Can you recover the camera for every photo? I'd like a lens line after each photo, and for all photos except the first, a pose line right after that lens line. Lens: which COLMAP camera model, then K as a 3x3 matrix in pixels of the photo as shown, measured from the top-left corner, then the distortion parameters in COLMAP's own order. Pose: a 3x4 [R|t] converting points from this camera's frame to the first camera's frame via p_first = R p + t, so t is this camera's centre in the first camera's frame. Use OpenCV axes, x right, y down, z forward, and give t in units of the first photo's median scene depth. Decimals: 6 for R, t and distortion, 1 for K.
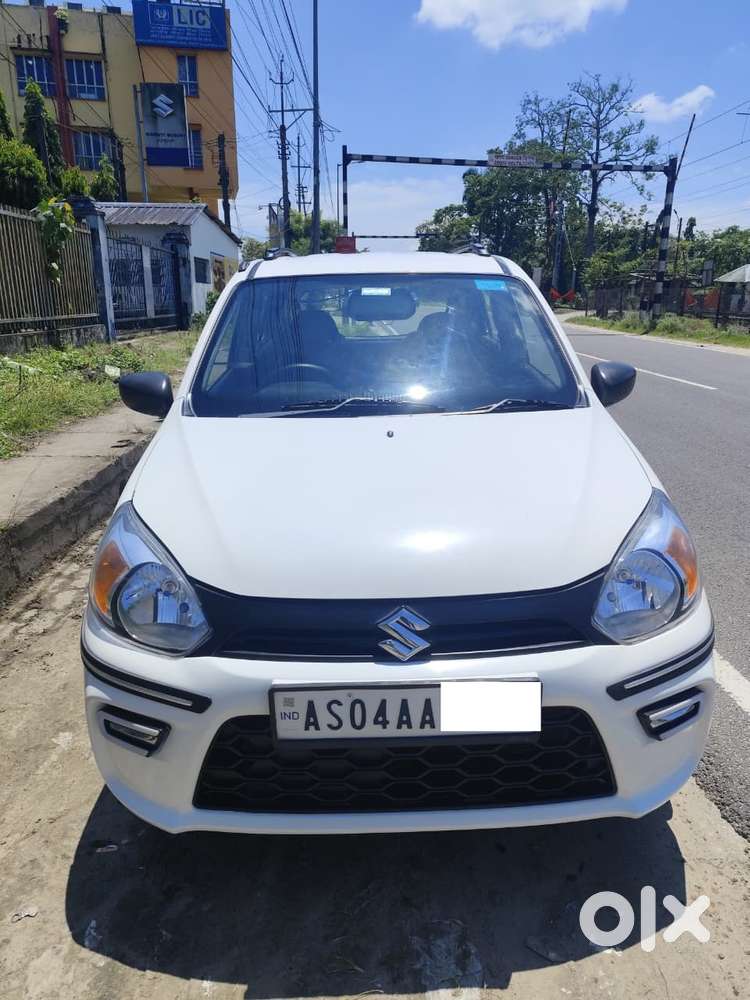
lens RADIAL K [[704.3, 0, 390.1], [0, 704.3, 496.5], [0, 0, 1]] dist [0.030696, -0.035774]
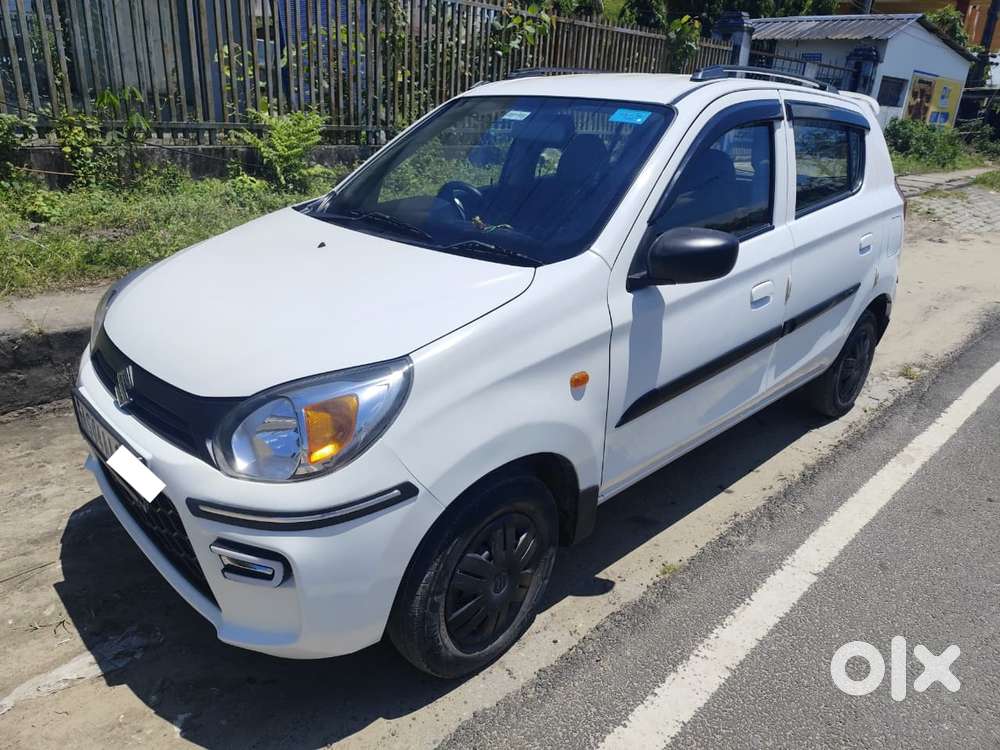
lens RADIAL K [[704.3, 0, 497.1], [0, 704.3, 369.3], [0, 0, 1]] dist [0.030696, -0.035774]
pose [[0.664061, 0.303493, -0.683312, 0.625292], [-0.255502, 0.951006, 0.174086, -0.105620], [0.702668, 0.058984, 0.709069, 0.275555]]
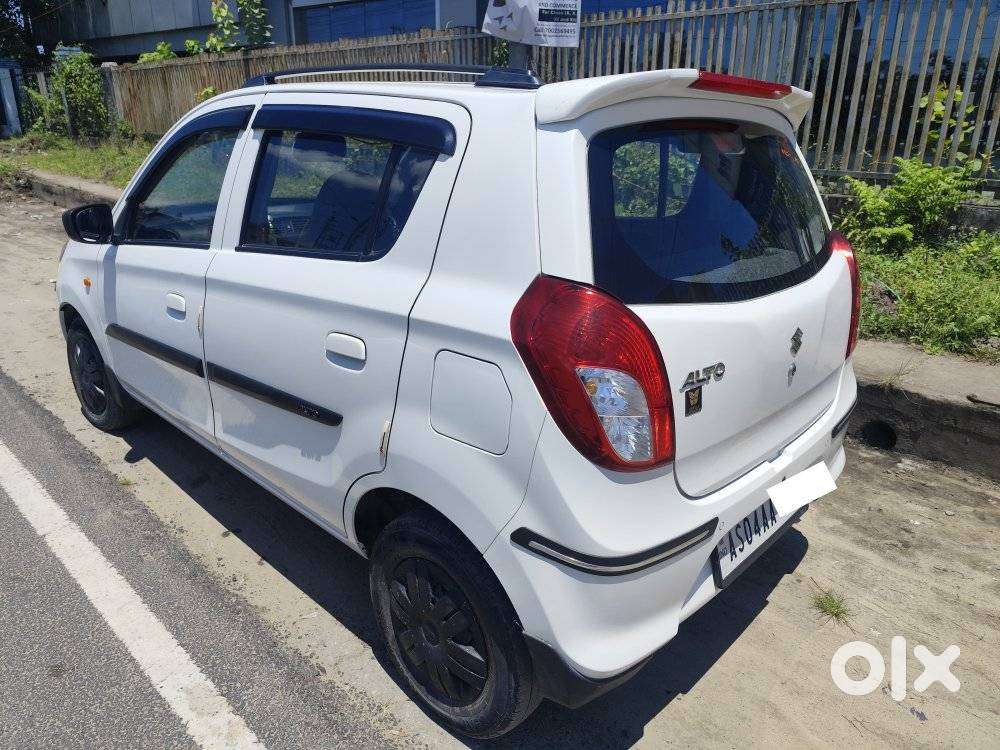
lens RADIAL K [[704.3, 0, 507.6], [0, 704.3, 349.4], [0, 0, 1]] dist [0.030696, -0.035774]
pose [[-0.731677, 0.202110, -0.651000, 0.483146], [-0.204678, 0.845822, 0.492639, -0.597398], [0.650197, 0.493698, -0.577501, 1.958014]]
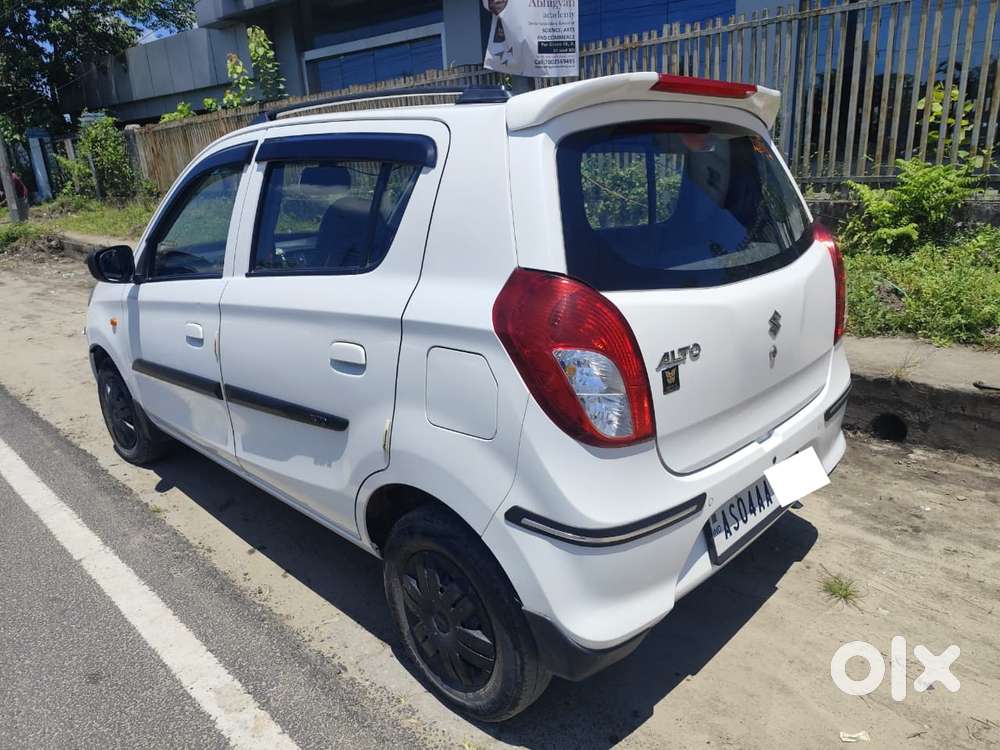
lens RADIAL K [[704.3, 0, 513.0], [0, 704.3, 359.9], [0, 0, 1]] dist [0.030696, -0.035774]
pose [[-0.740287, 0.222861, -0.634278, 0.488792], [-0.139191, 0.872207, 0.468914, -0.591147], [0.657725, 0.435417, -0.614663, 2.018287]]
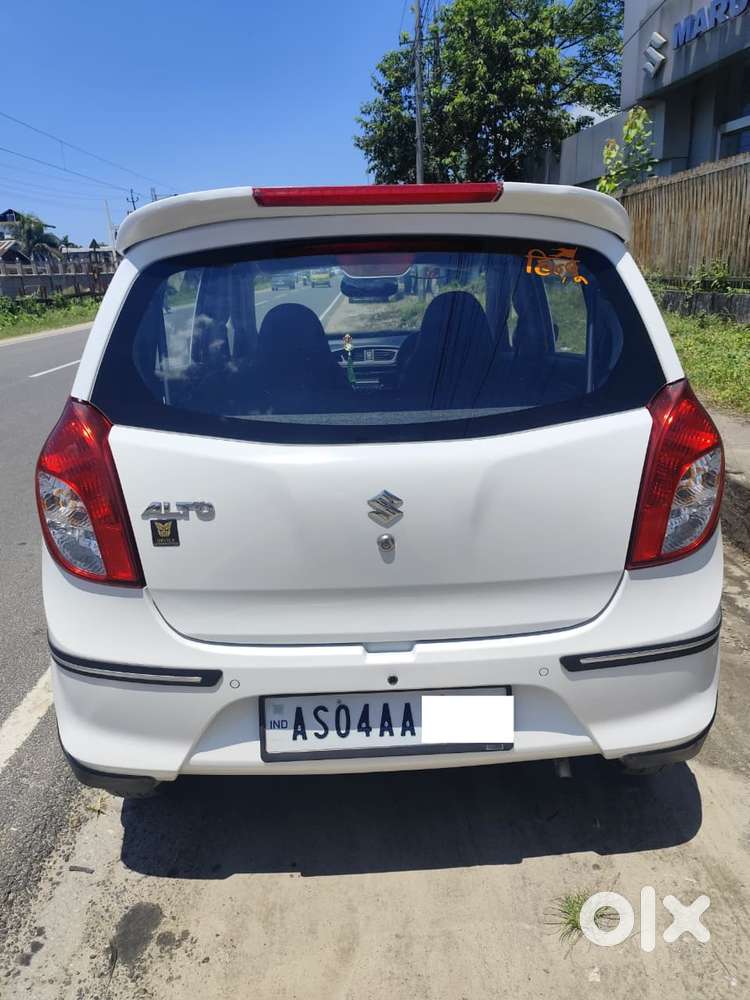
lens RADIAL K [[704.3, 0, 382.2], [0, 704.3, 477.4], [0, 0, 1]] dist [0.030696, -0.035774]
pose [[-0.998345, 0.034103, 0.046310, -0.153917], [0.053806, 0.838221, 0.542670, -0.638688], [-0.020311, 0.544264, -0.838668, 2.173883]]
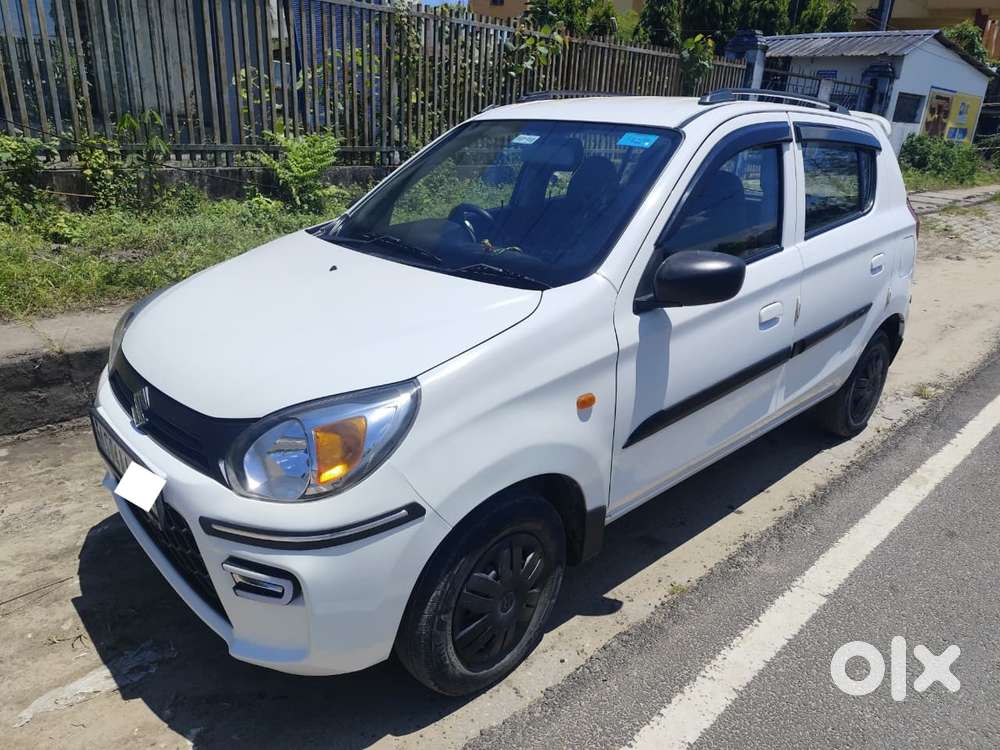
lens RADIAL K [[704.3, 0, 495.2], [0, 704.3, 379.3], [0, 0, 1]] dist [0.030696, -0.035774]
pose [[0.647662, 0.298361, -0.701082, 0.634406], [-0.253769, 0.952075, 0.170744, -0.113113], [0.718426, 0.067329, 0.692337, 0.273059]]
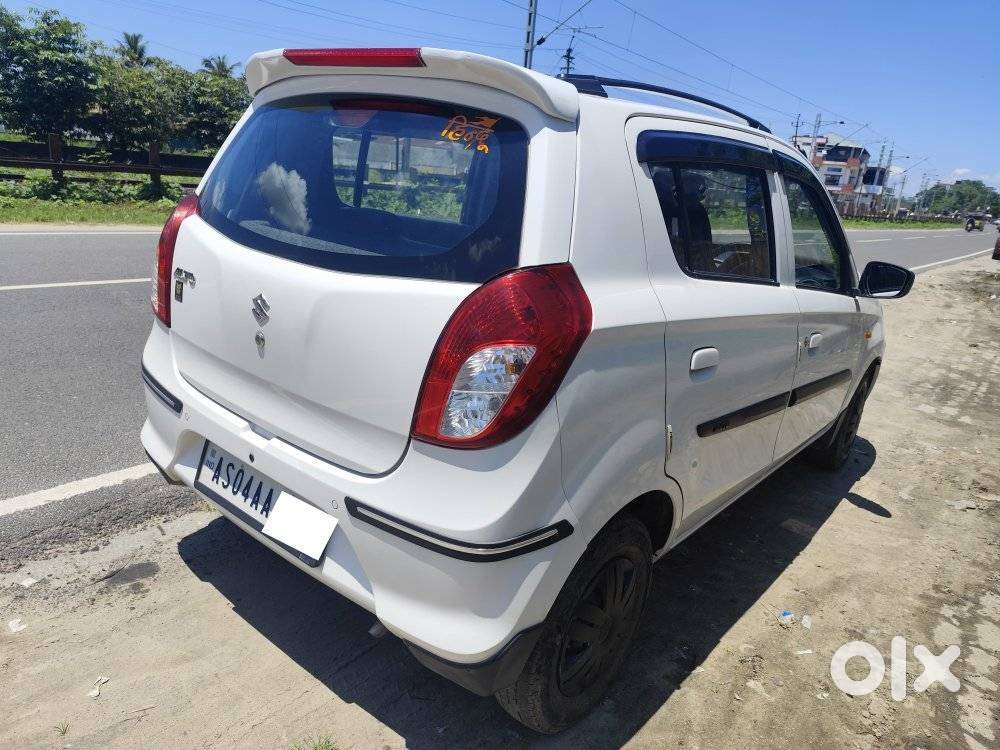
lens RADIAL K [[704.3, 0, 503.1], [0, 704.3, 357.6], [0, 0, 1]] dist [0.030696, -0.035774]
pose [[-0.723341, -0.236074, 0.648882, -0.697854], [0.102815, 0.892439, 0.439296, -0.551847], [-0.682794, 0.384475, -0.621266, 2.009281]]
